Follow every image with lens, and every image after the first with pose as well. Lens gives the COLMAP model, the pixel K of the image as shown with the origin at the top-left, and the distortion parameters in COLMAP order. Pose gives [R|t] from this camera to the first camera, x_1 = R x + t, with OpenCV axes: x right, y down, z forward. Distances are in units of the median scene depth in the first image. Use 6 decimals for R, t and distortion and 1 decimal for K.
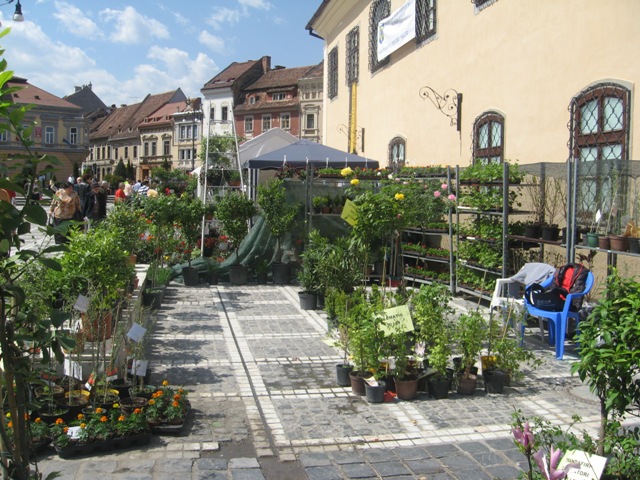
lens RADIAL K [[663.5, 0, 320.0], [0, 663.5, 240.0], [0, 0, 1]] dist [-0.130137, 0.060580]
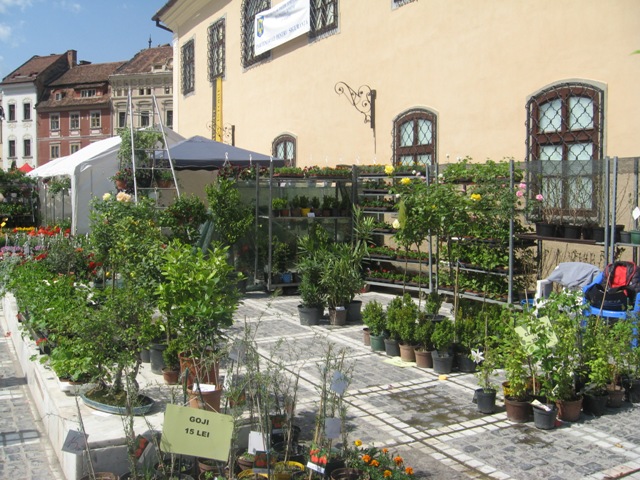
lens RADIAL K [[663.5, 0, 320.0], [0, 663.5, 240.0], [0, 0, 1]] dist [-0.130137, 0.060580]
pose [[0.954389, -0.034616, 0.296551, -0.162369], [0.034509, 0.999389, 0.005597, -0.008610], [-0.296563, 0.004892, 0.955001, 0.088711]]
